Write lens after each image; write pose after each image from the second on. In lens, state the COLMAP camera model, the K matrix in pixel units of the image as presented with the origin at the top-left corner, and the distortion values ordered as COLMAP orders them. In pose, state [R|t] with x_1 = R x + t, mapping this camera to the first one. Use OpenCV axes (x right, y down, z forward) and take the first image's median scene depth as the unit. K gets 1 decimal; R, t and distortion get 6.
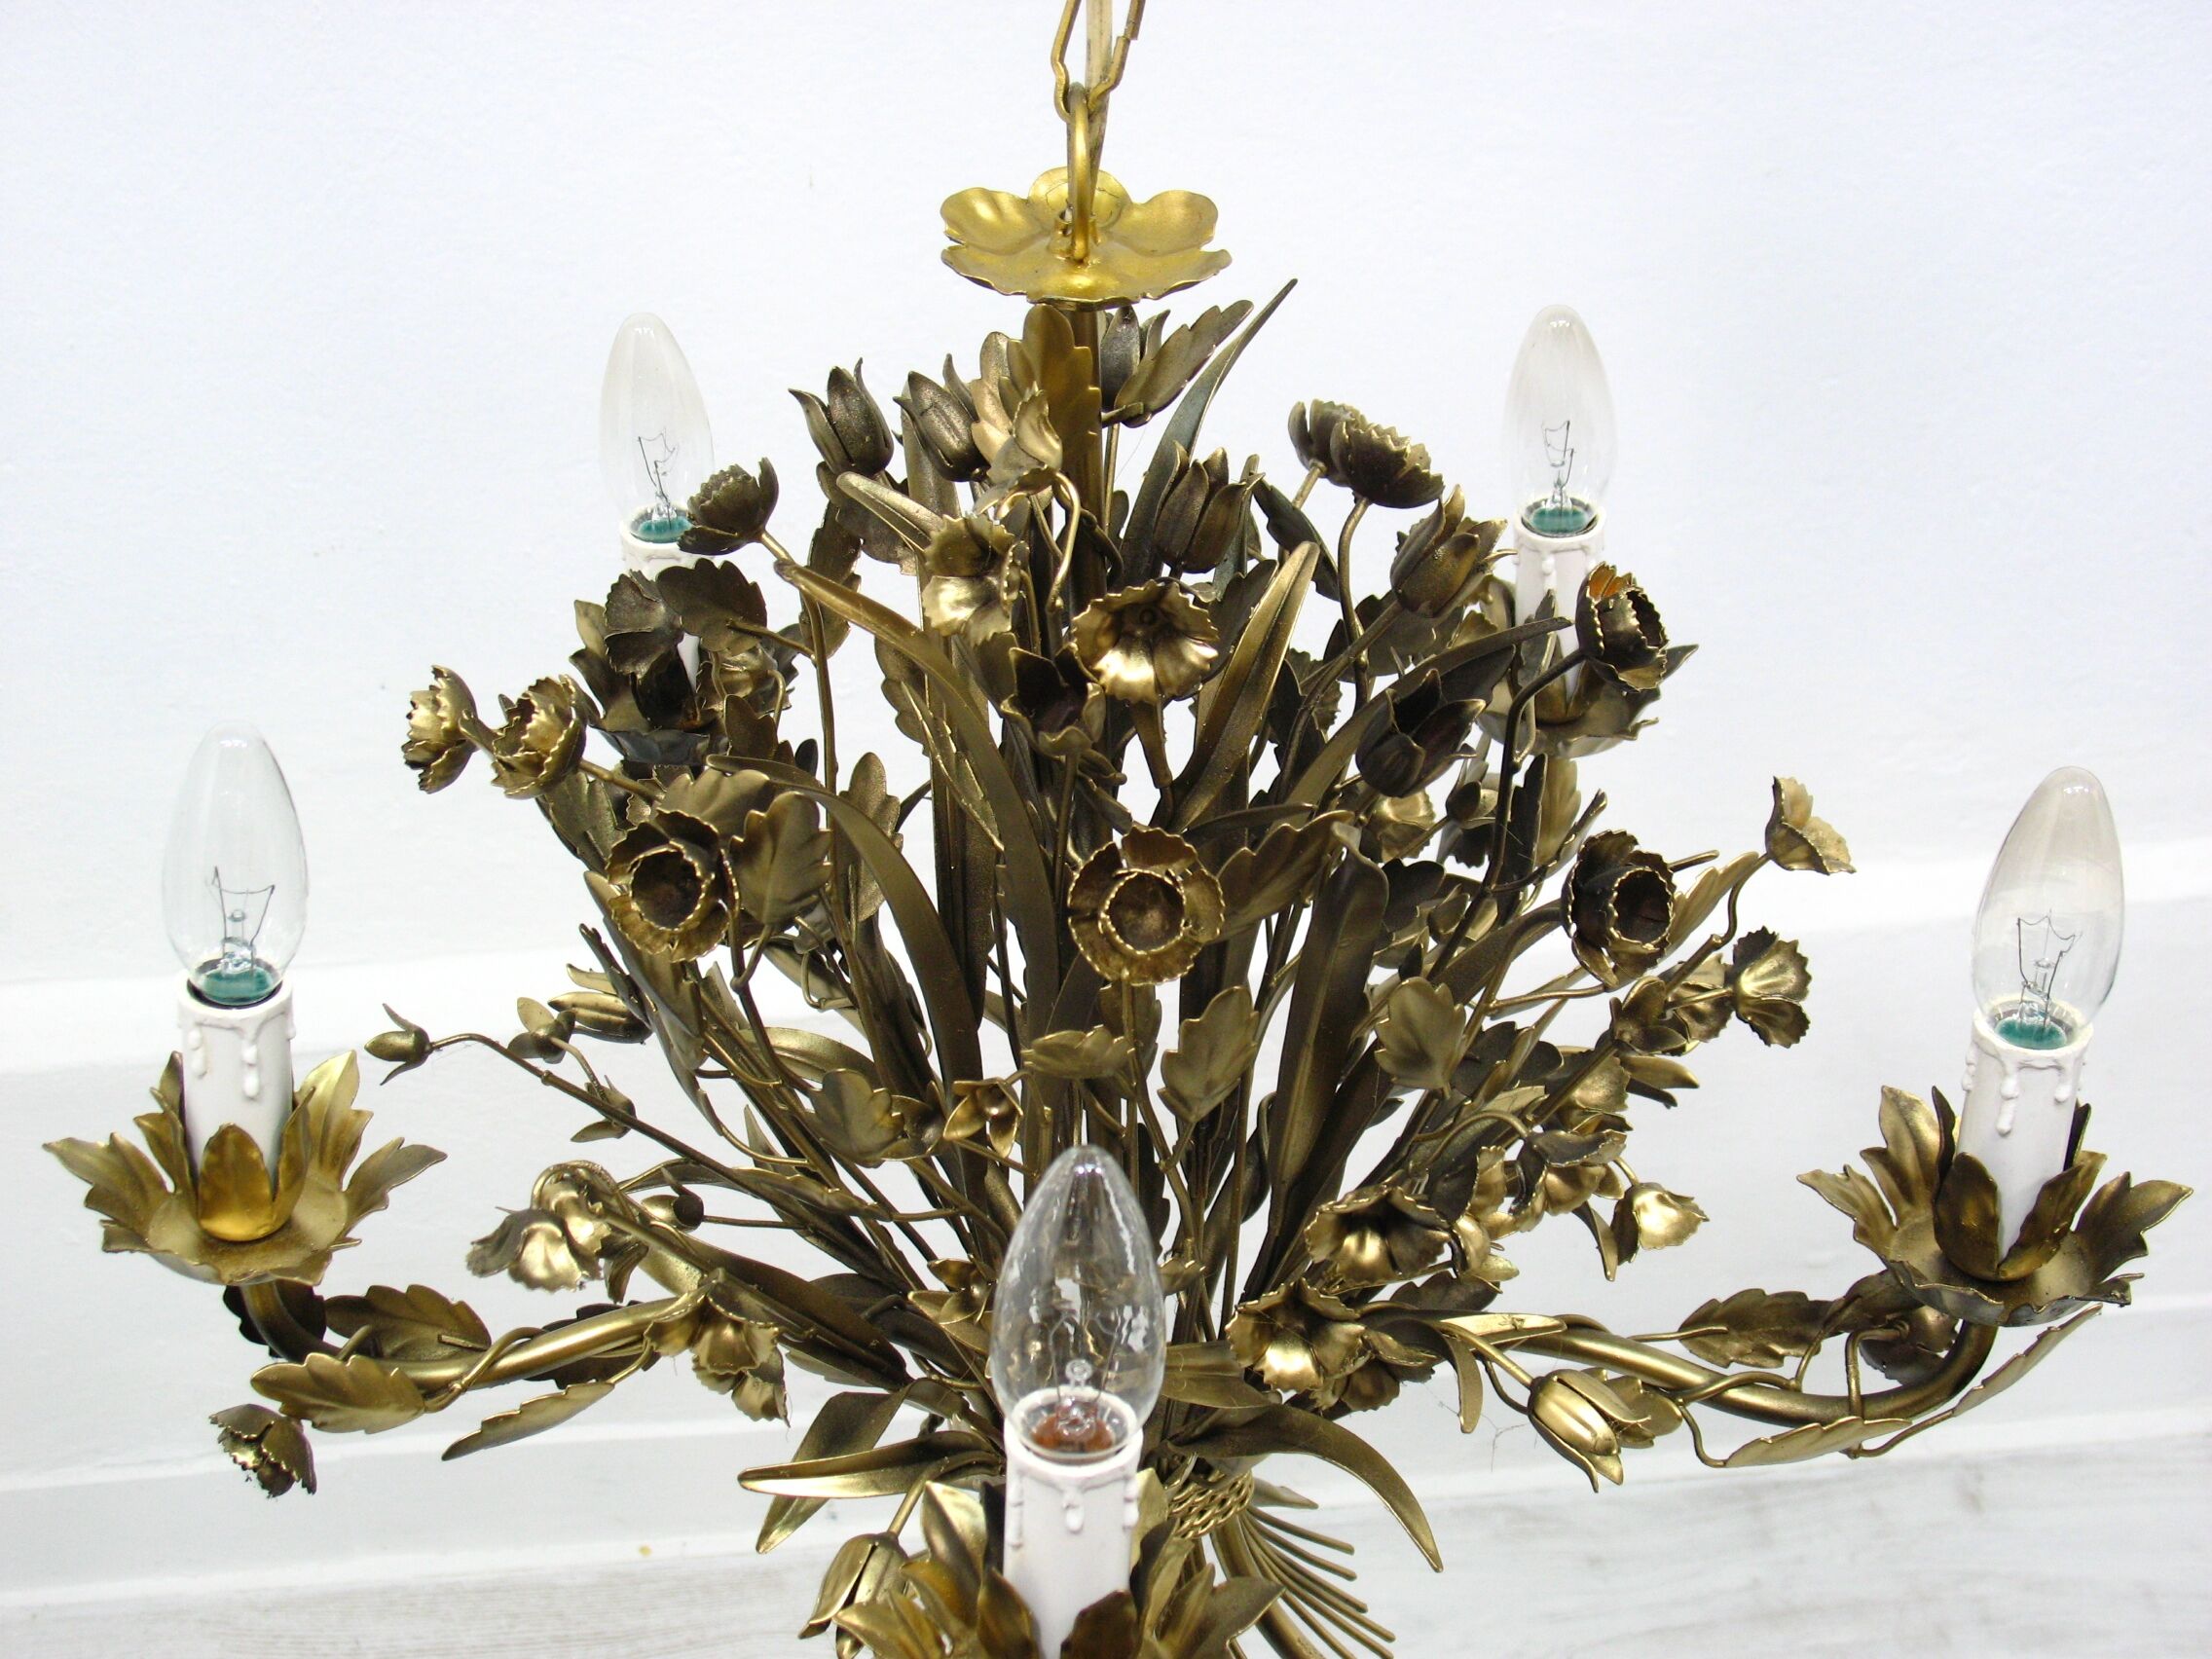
lens RADIAL K [[3282.5, 0, 1102.5], [0, 3282.5, 825.8], [0, 0, 1]] dist [-0.061410, 0.000000]
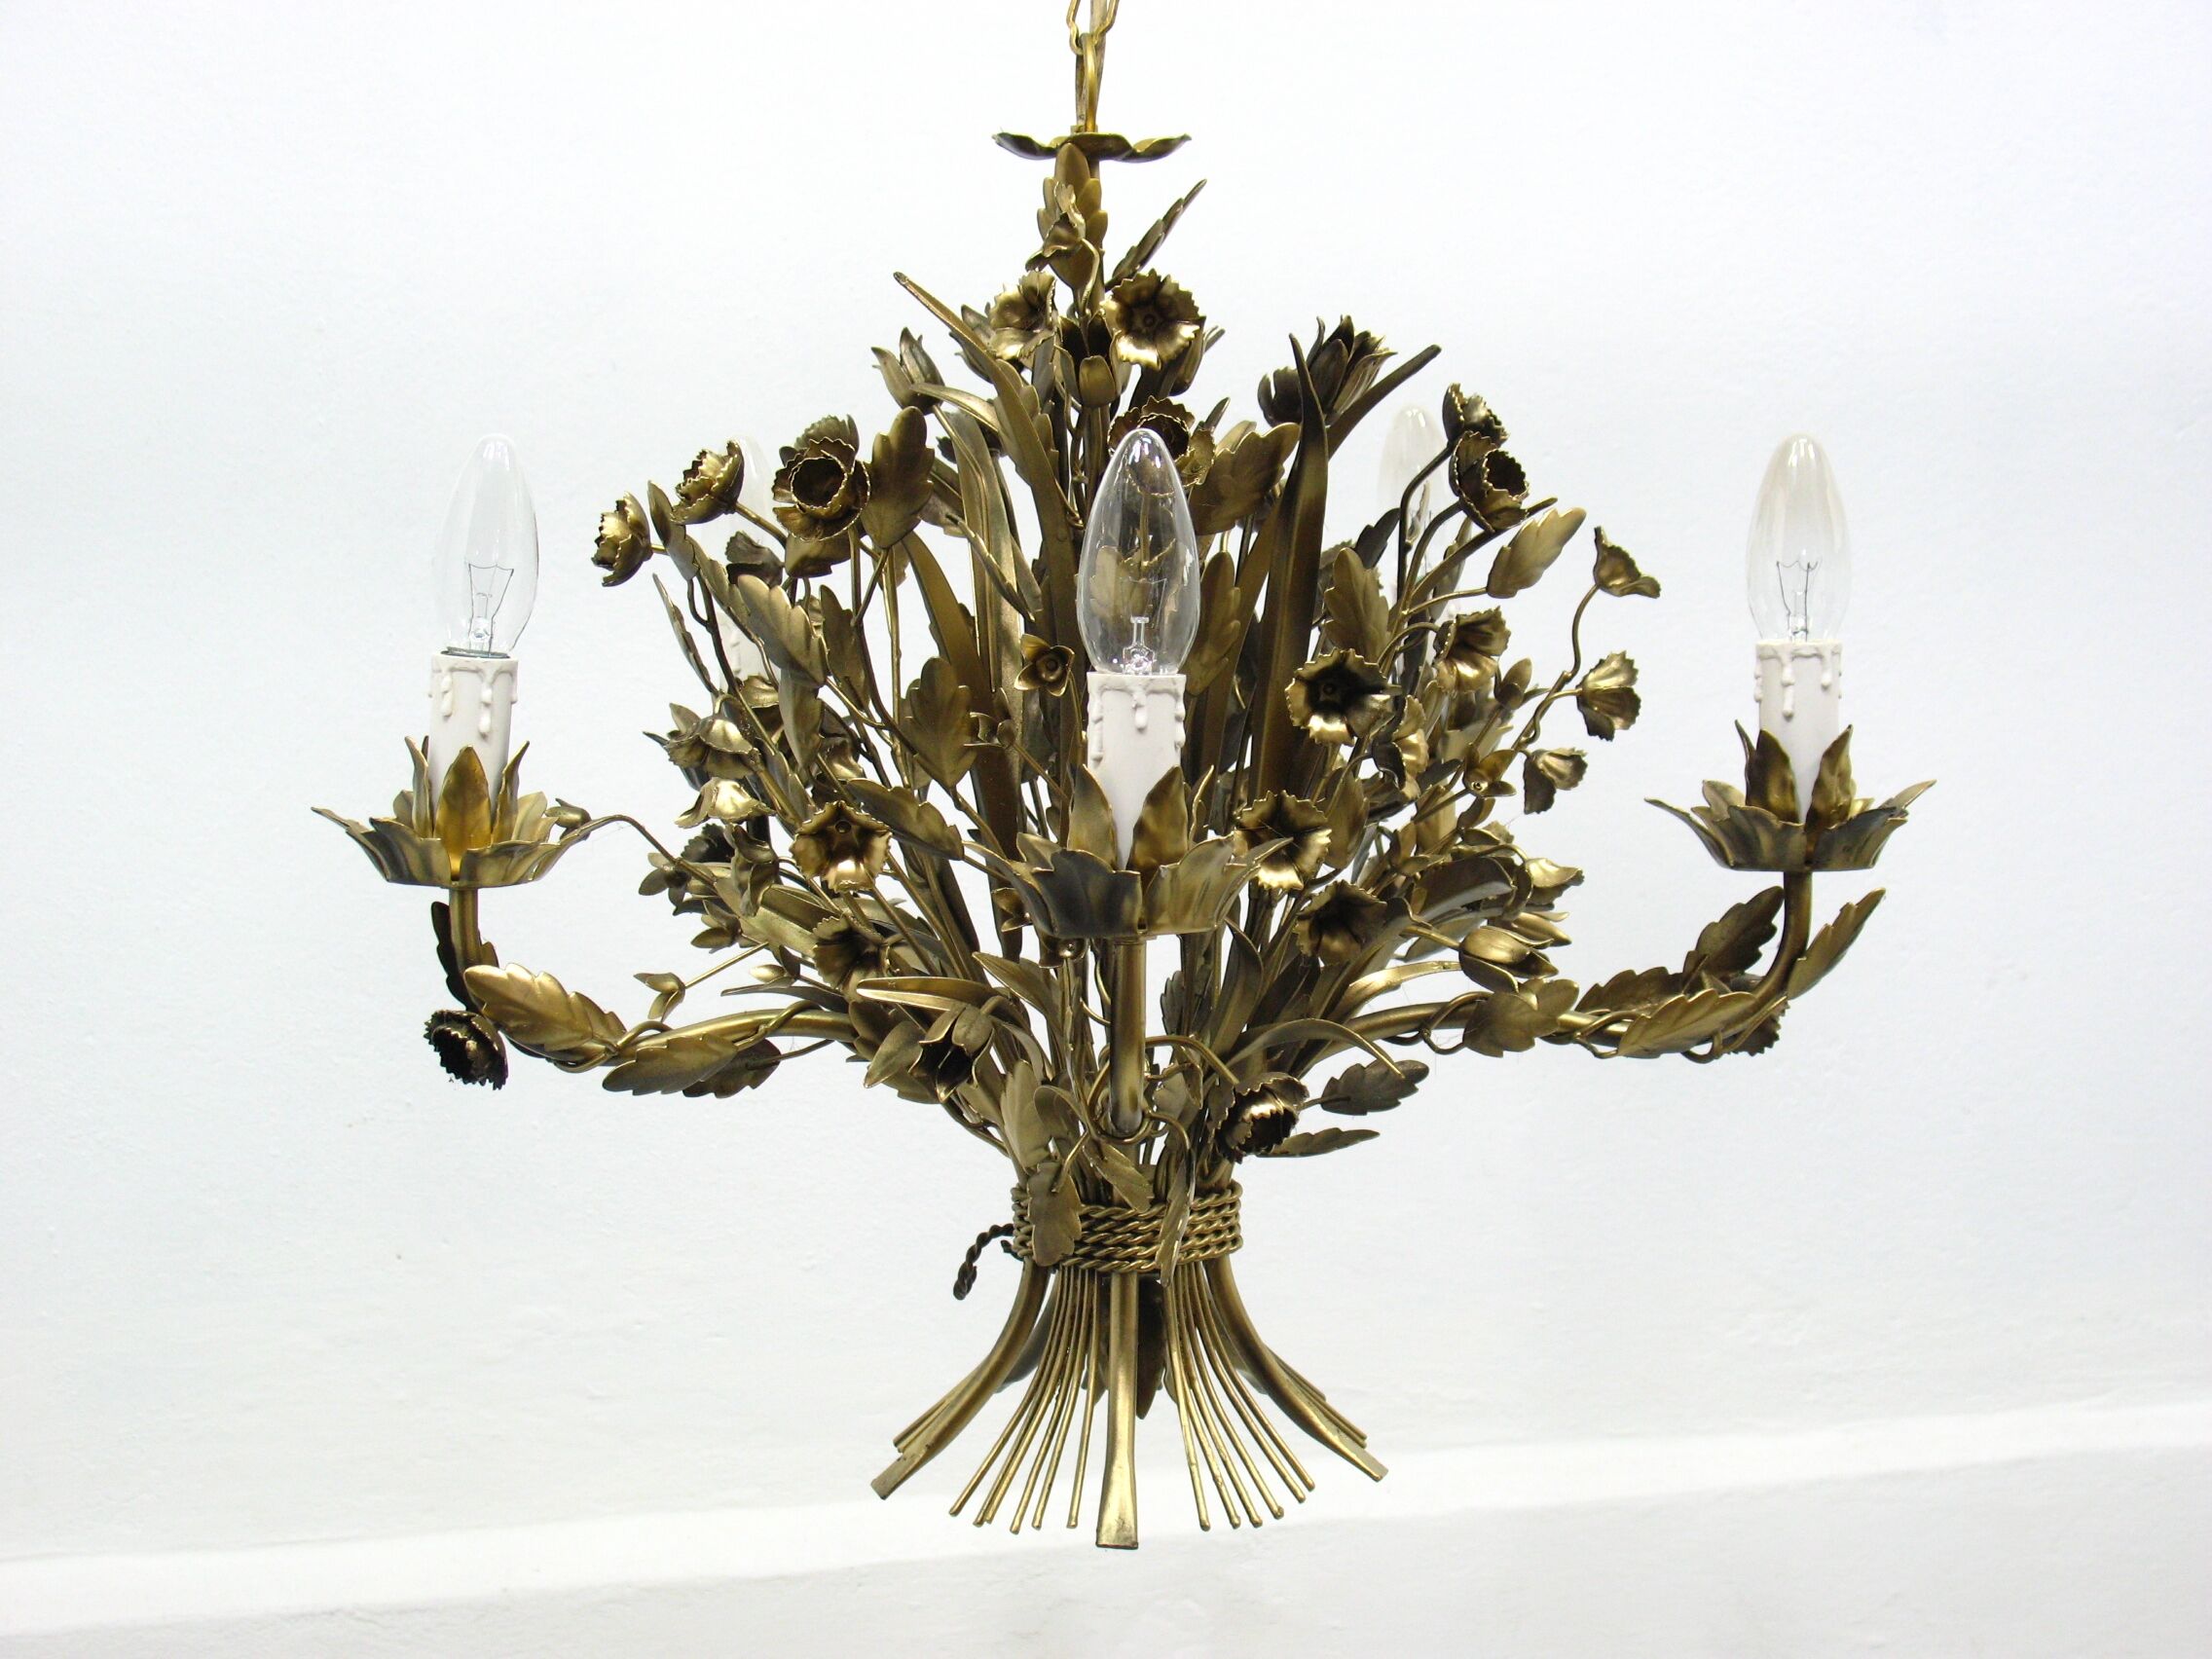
lens RADIAL K [[3282.5, 0, 1094.2], [0, 3282.5, 816.8], [0, 0, 1]] dist [-0.061410, 0.000000]
pose [[0.998370, -0.020840, 0.053124, -0.081678], [0.041097, 0.908448, -0.415973, 0.656368], [-0.039591, 0.417478, 0.907824, -0.197583]]
